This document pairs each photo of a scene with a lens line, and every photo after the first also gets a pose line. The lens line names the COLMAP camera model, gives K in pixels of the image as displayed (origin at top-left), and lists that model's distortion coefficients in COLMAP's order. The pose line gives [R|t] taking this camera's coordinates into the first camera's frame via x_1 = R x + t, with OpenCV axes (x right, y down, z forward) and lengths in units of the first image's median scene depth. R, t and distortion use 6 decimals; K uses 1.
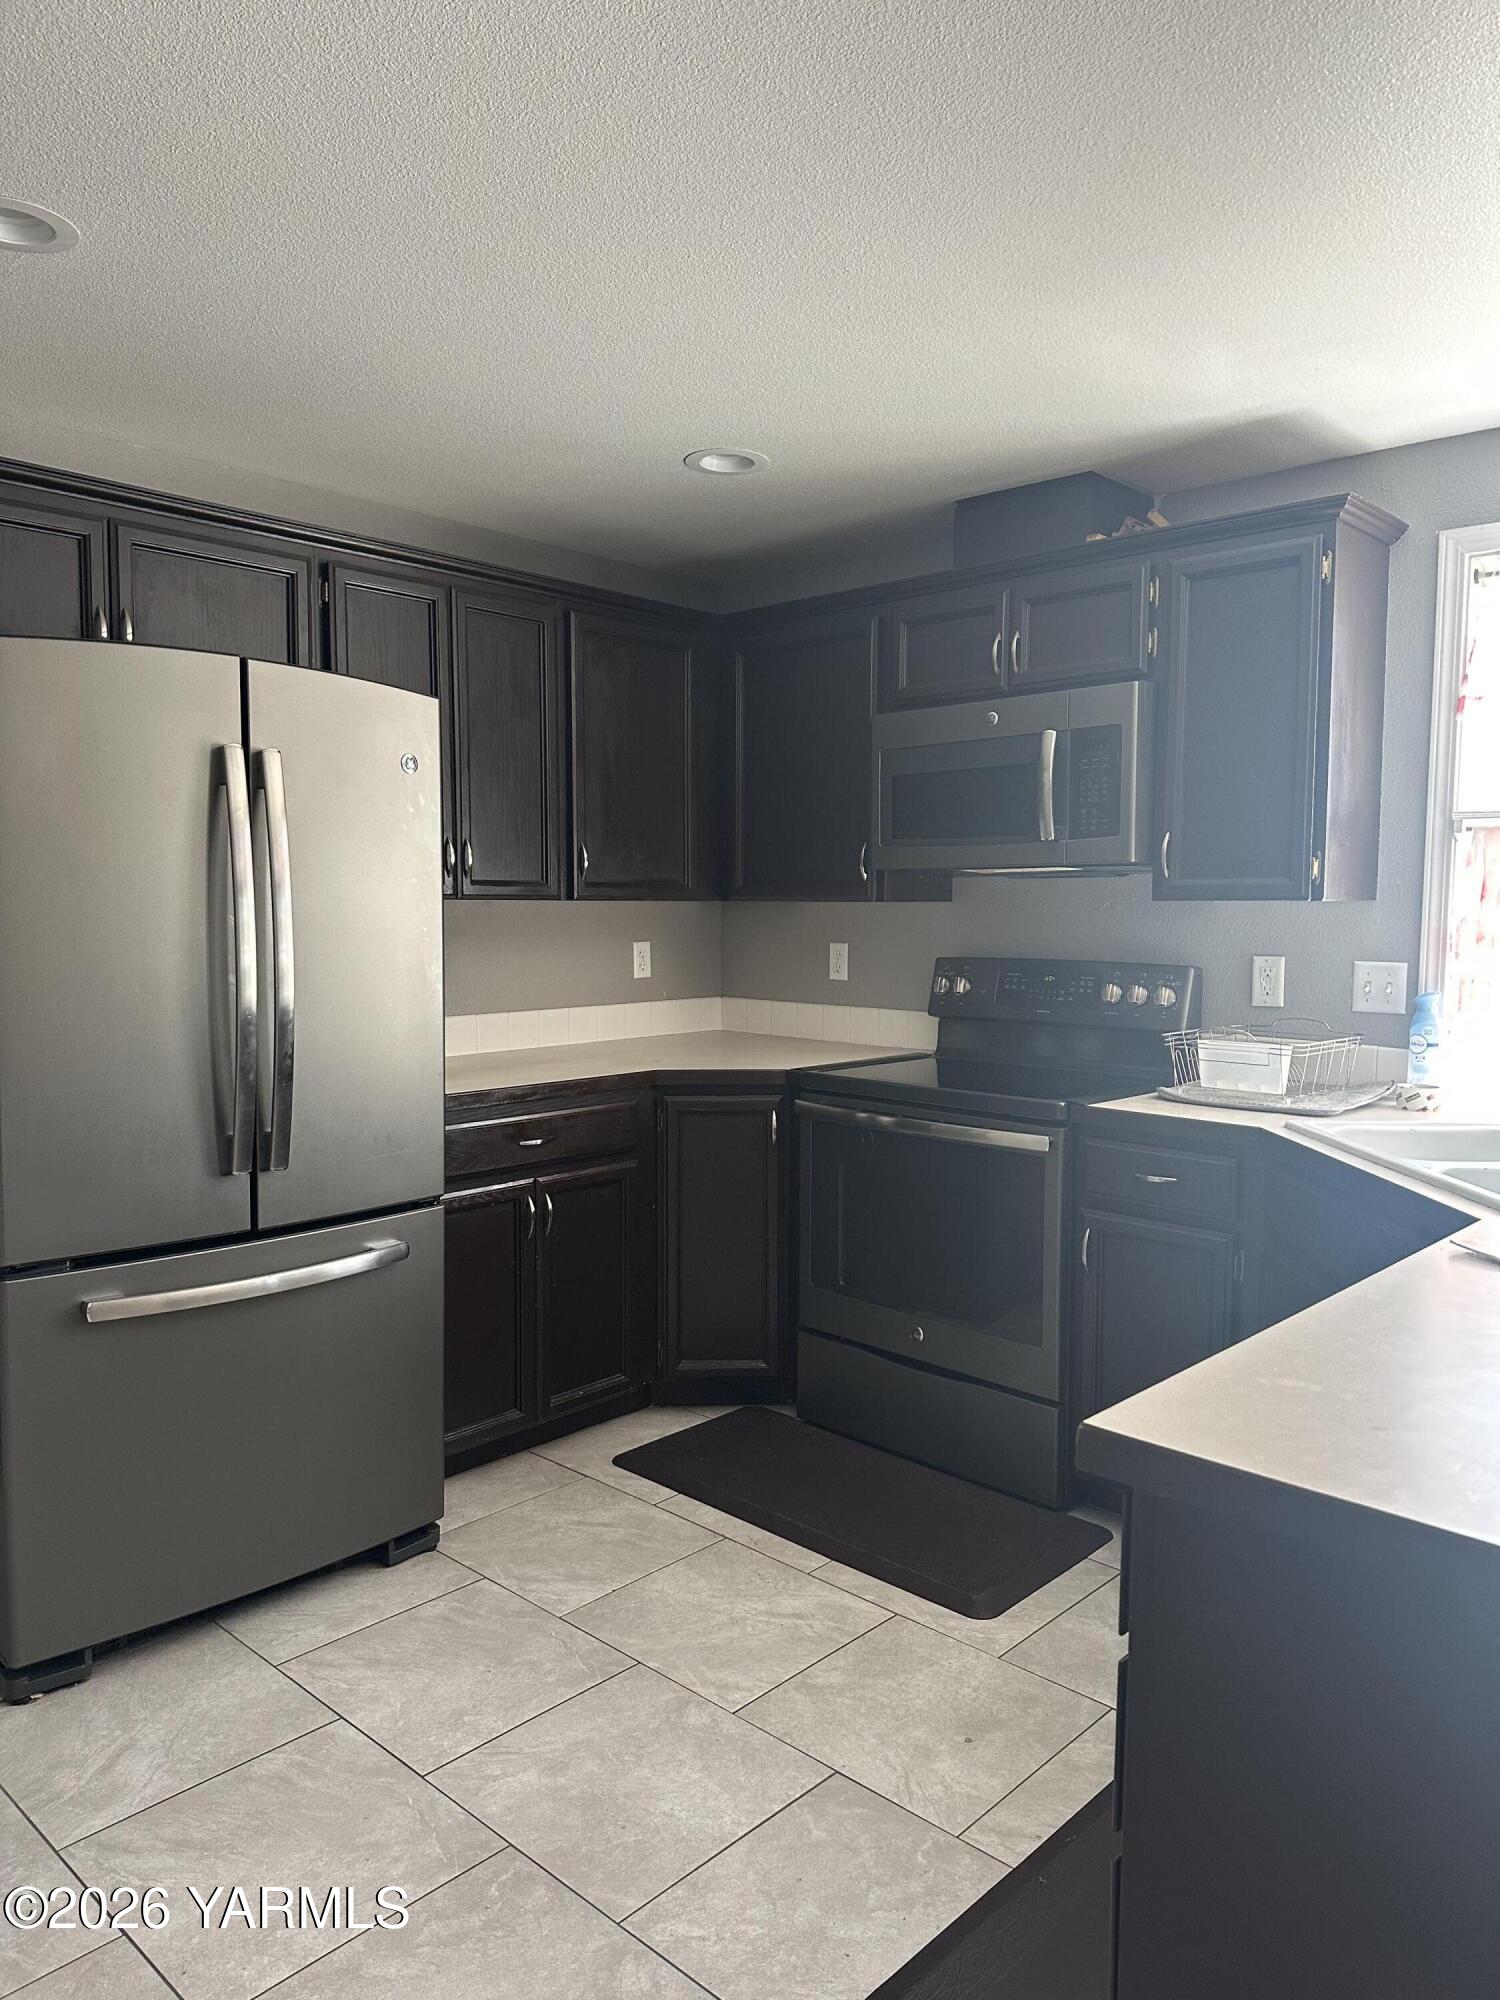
lens RADIAL K [[1399.2, 0, 749.2], [0, 1399.2, 1016.6], [0, 0, 1]] dist [0.064594, -0.084683]
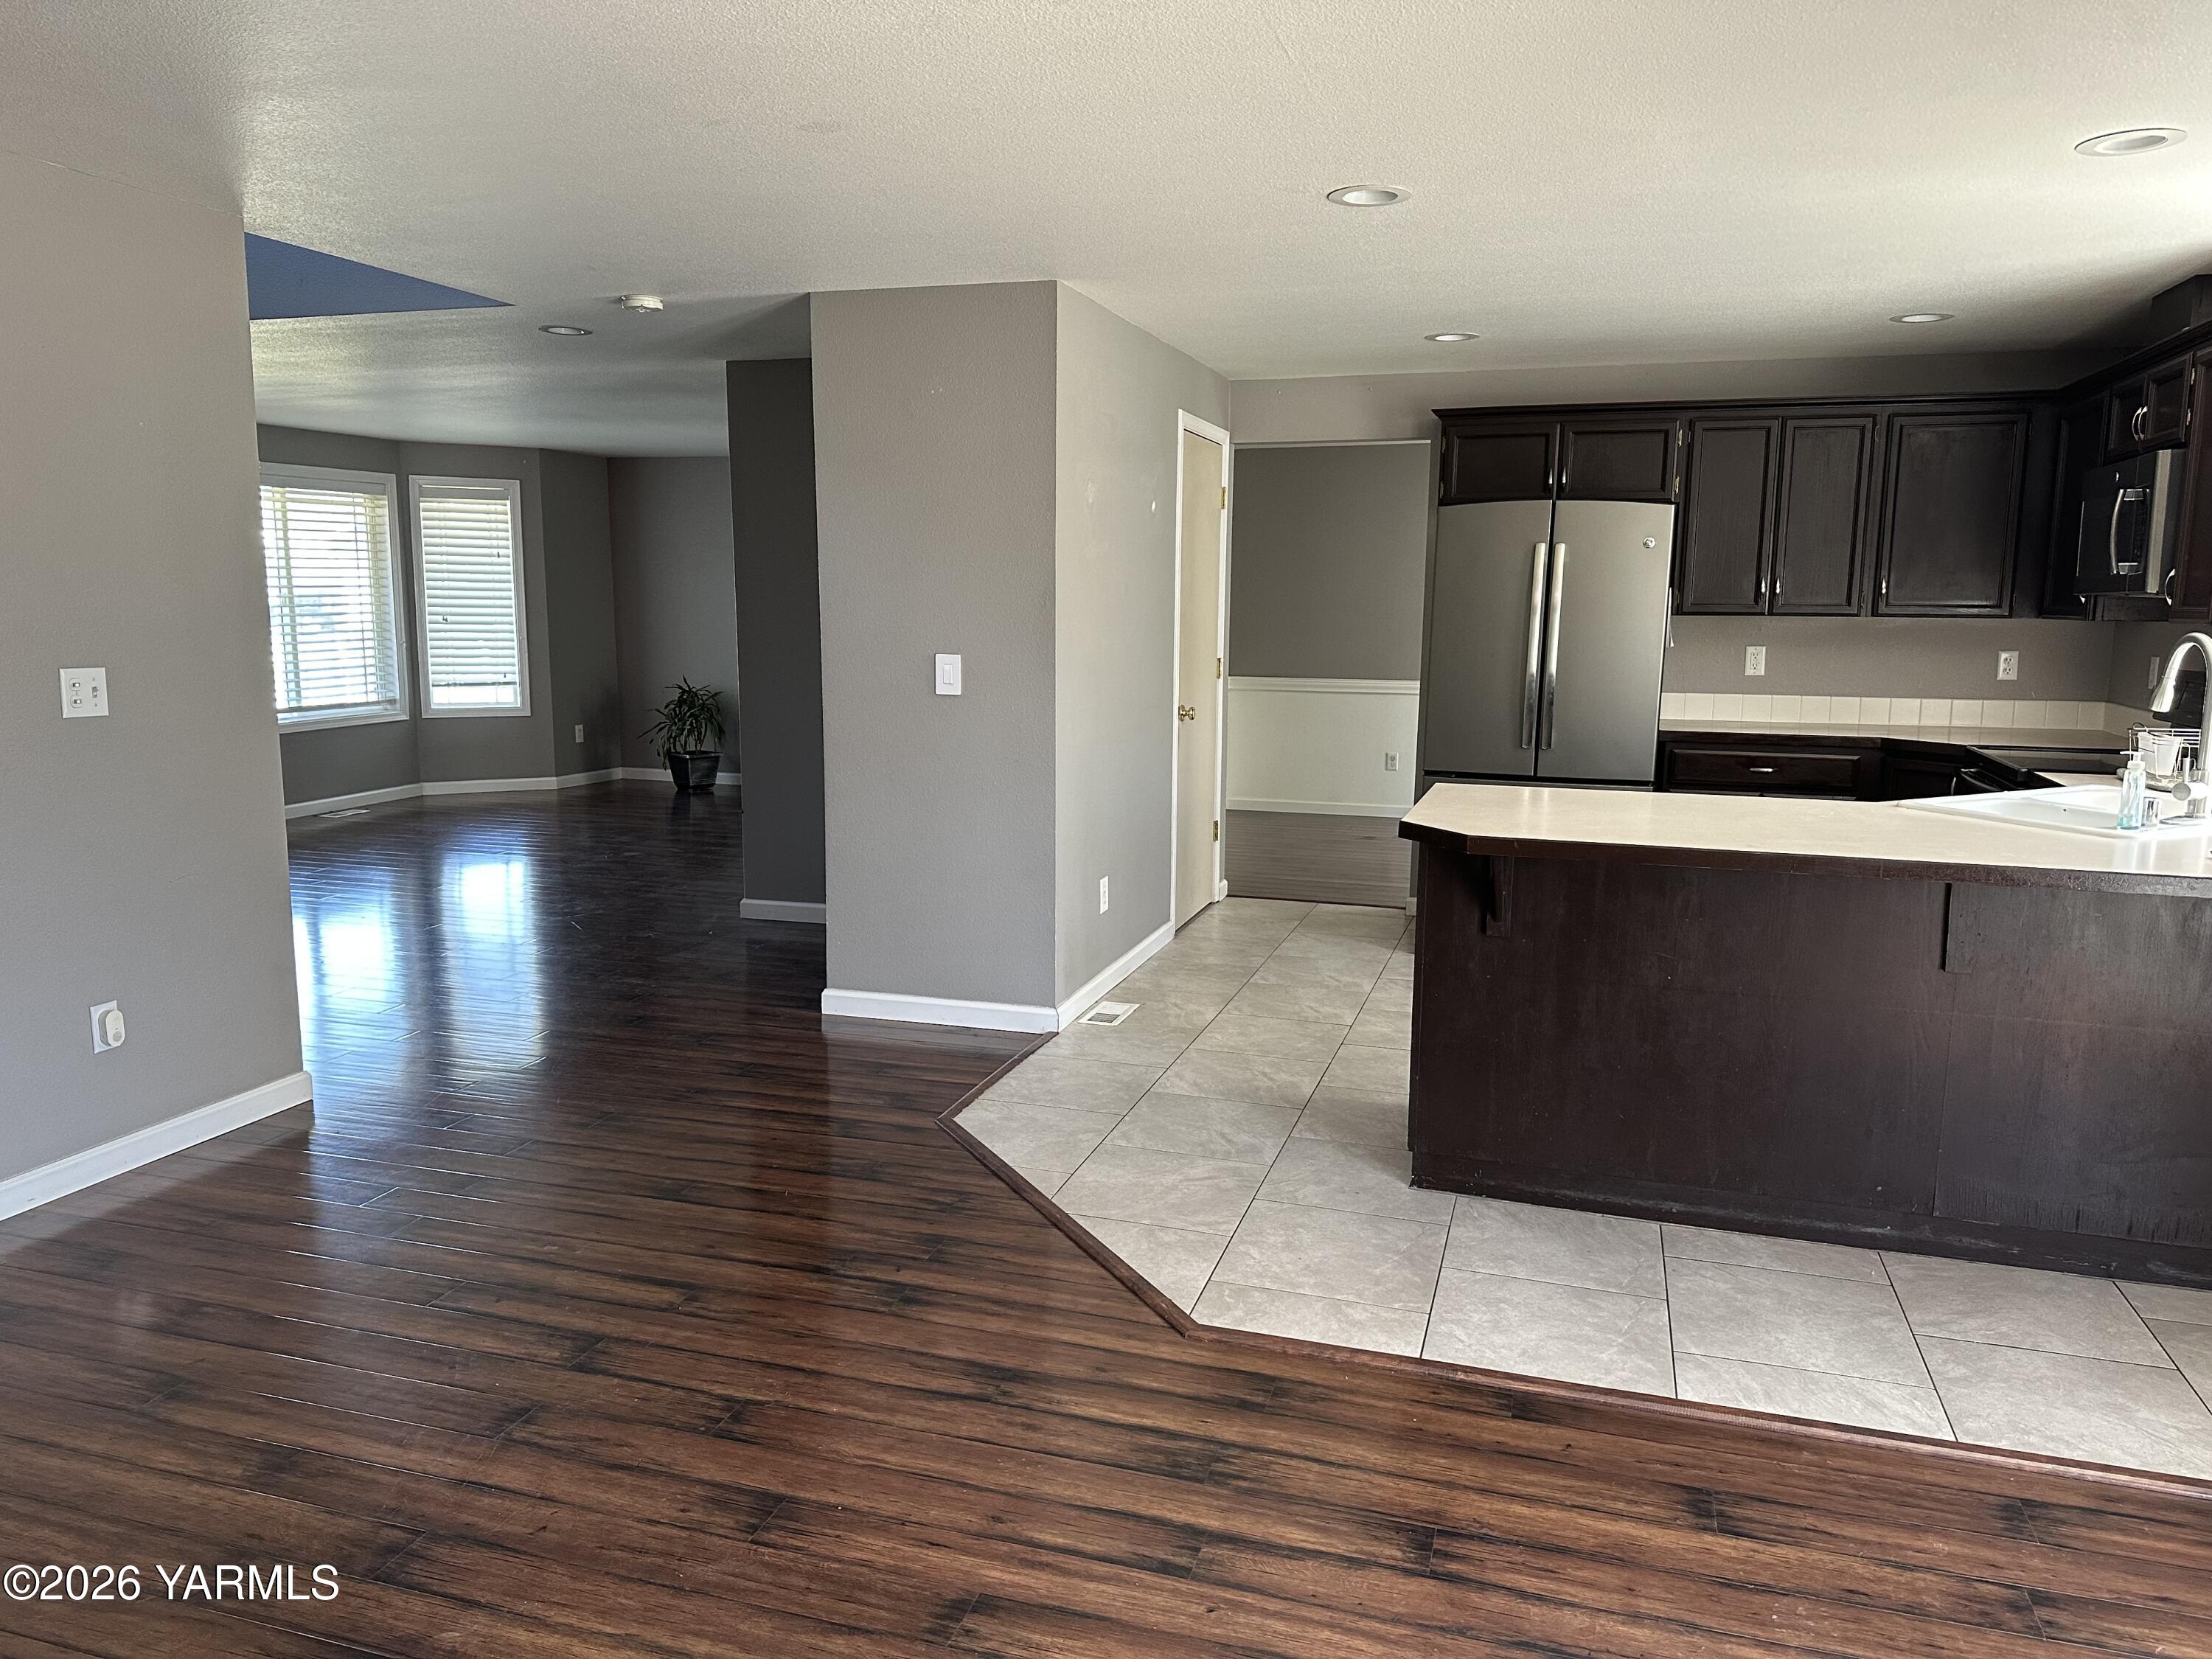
lens RADIAL K [[1547.5, 0, 1115.3], [0, 1547.5, 836.1], [0, 0, 1]] dist [0.064594, -0.084683]
pose [[0.436823, 0.138527, -0.888817, 1.215172], [-0.080502, 0.990127, 0.114752, 0.021233], [0.895938, 0.021425, 0.443662, -0.485204]]
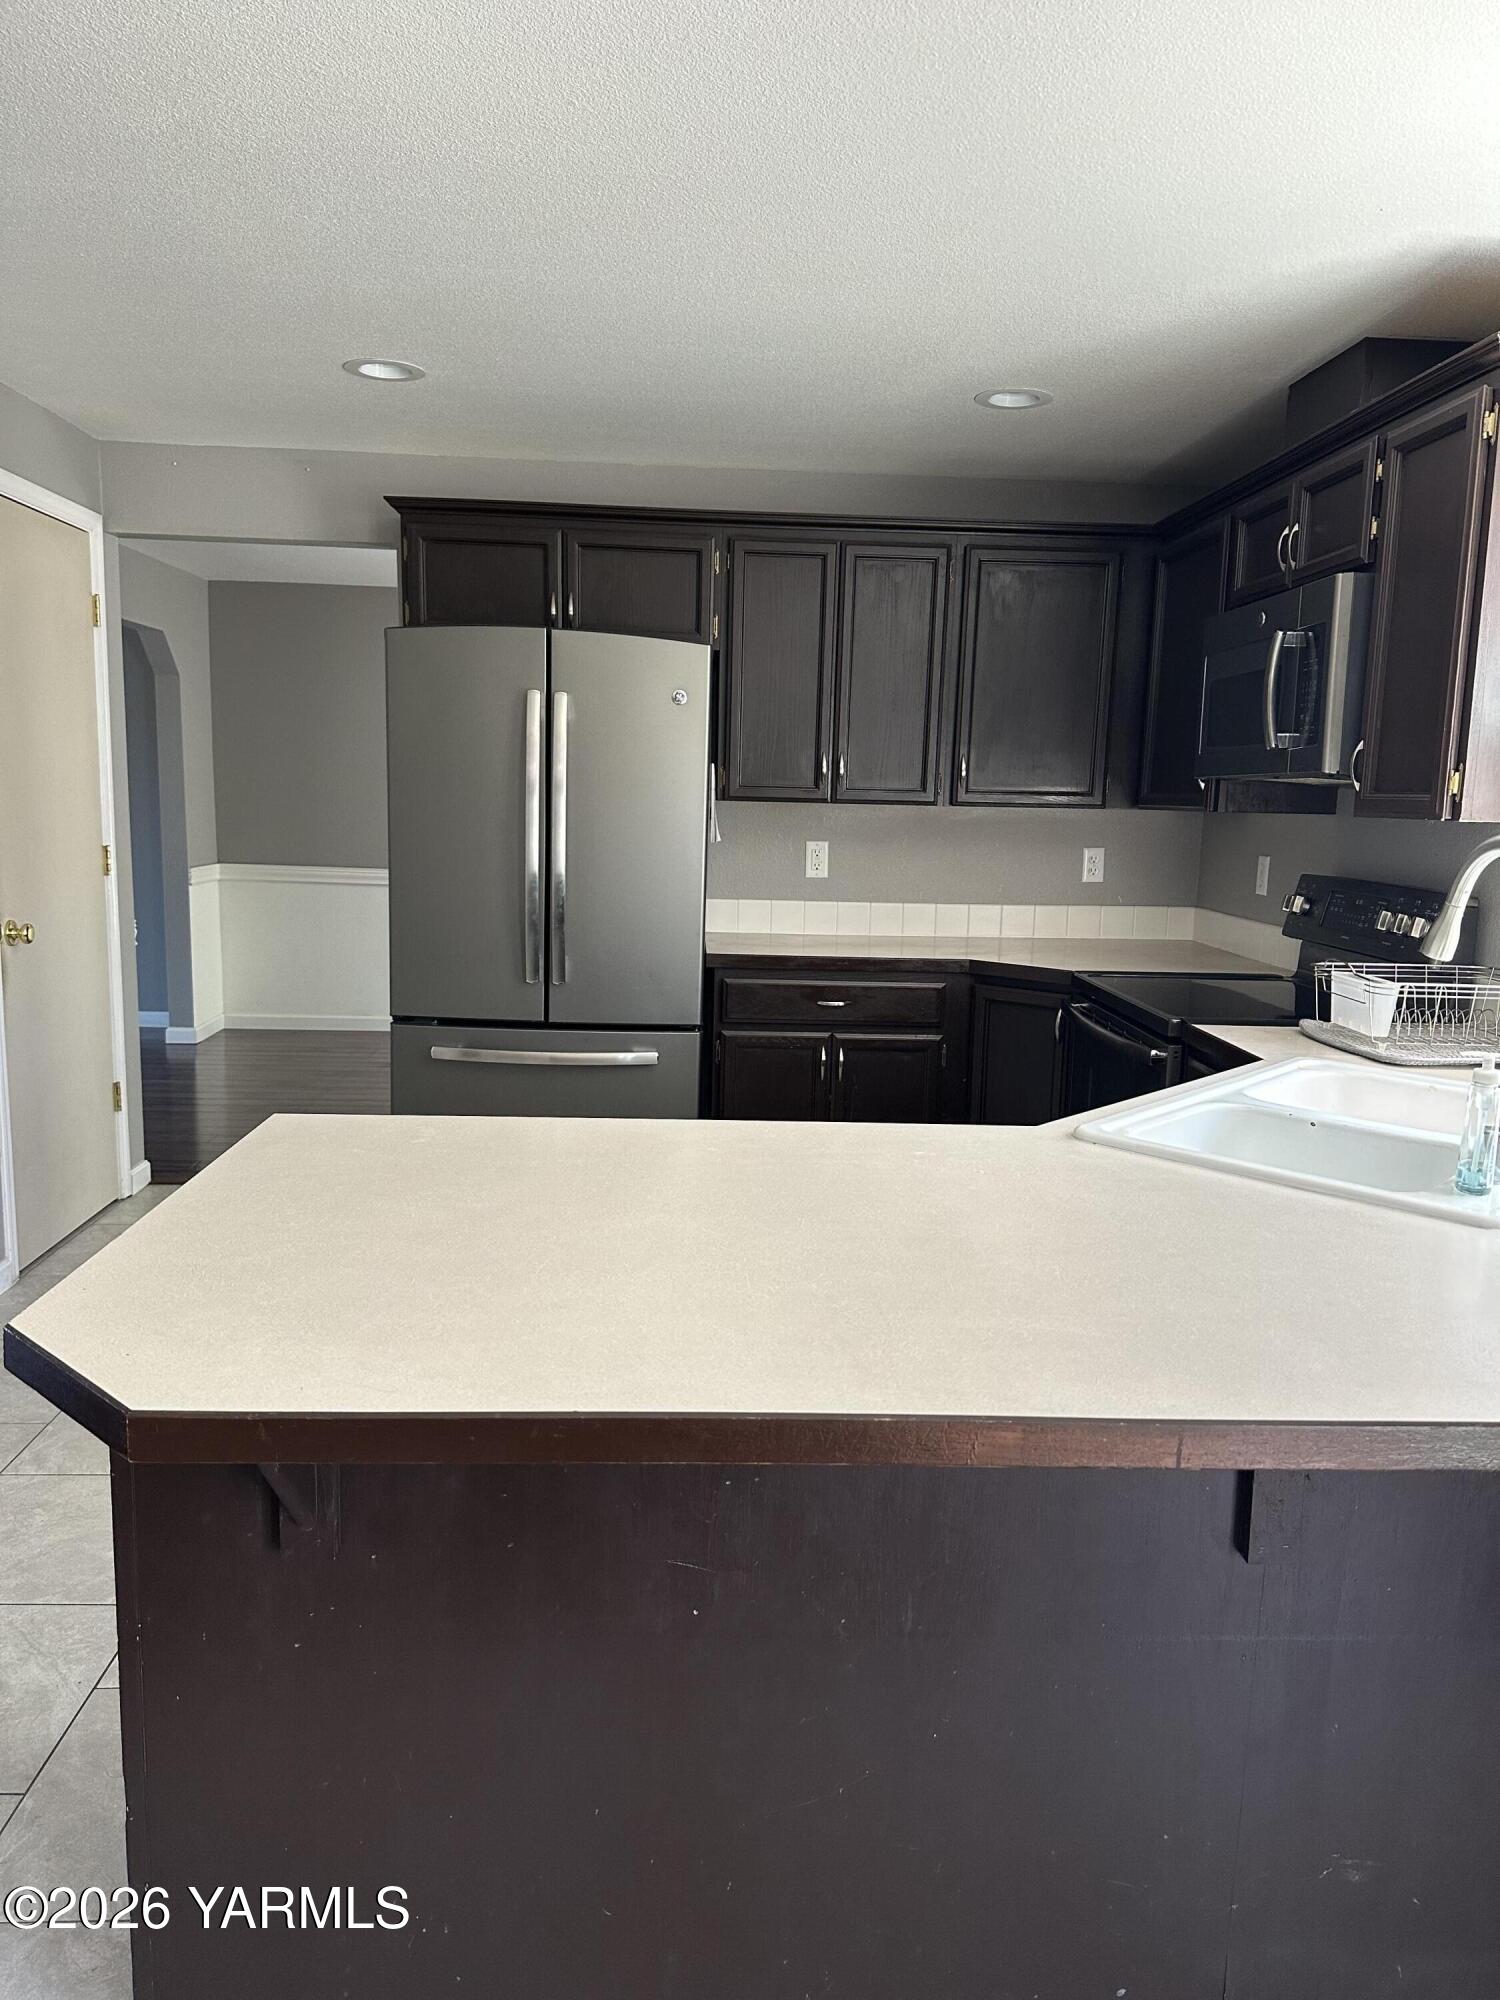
lens RADIAL K [[1399.2, 0, 754.1], [0, 1399.2, 1034.5], [0, 0, 1]] dist [0.064594, -0.084683]
pose [[0.719353, 0.134472, -0.681505, 0.693694], [-0.081805, 0.990656, 0.109124, -0.012443], [0.689811, -0.022748, 0.723632, 0.072405]]
